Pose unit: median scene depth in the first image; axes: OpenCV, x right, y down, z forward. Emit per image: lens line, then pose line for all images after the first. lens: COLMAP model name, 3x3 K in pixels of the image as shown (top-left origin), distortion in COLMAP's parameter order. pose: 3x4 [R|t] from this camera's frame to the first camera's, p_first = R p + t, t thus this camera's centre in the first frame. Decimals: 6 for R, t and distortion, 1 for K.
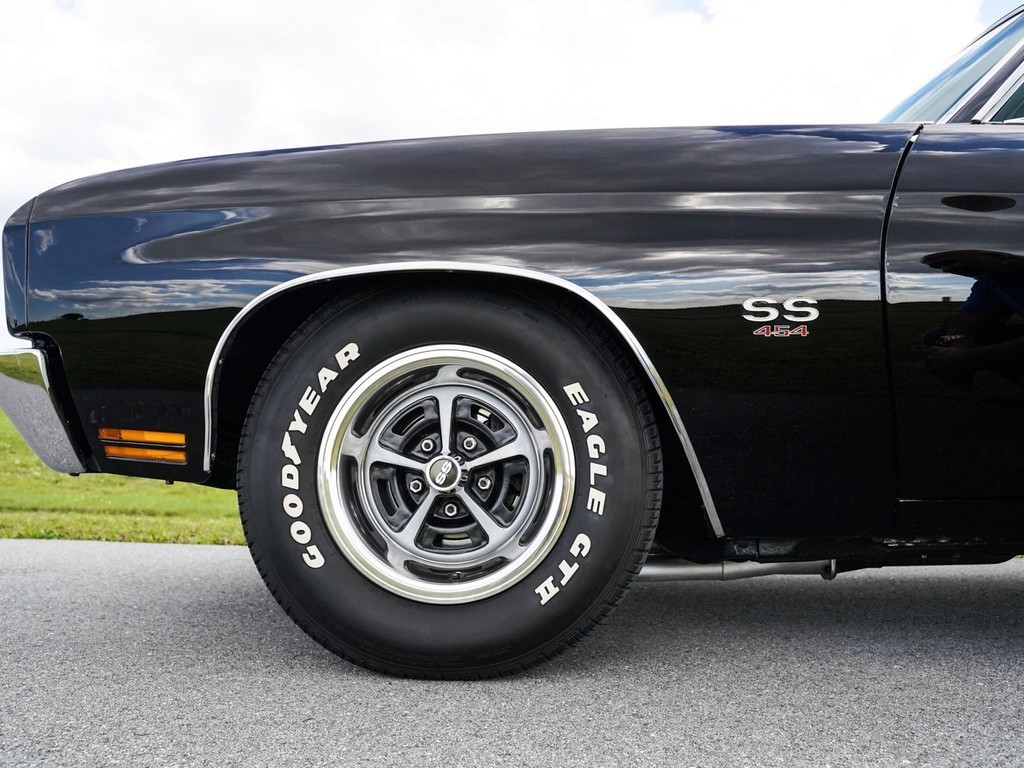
lens RADIAL K [[985.0, 0, 512.9], [0, 985.0, 387.9], [0, 0, 1]] dist [-0.067219, 0.000000]
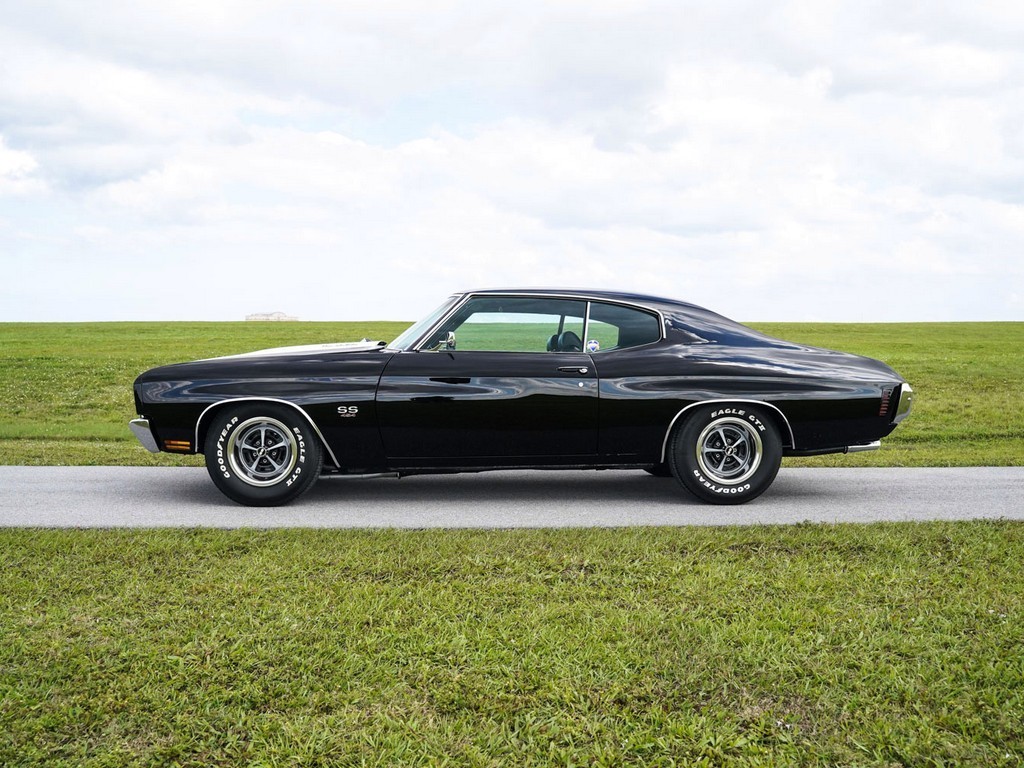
lens RADIAL K [[985.0, 0, 521.7], [0, 985.0, 400.9], [0, 0, 1]] dist [-0.067219, 0.000000]
pose [[0.995286, -0.008547, 0.096602, 0.547820], [-0.002061, 0.994019, 0.109186, -0.507655], [-0.096957, -0.108870, 0.989316, -2.721267]]
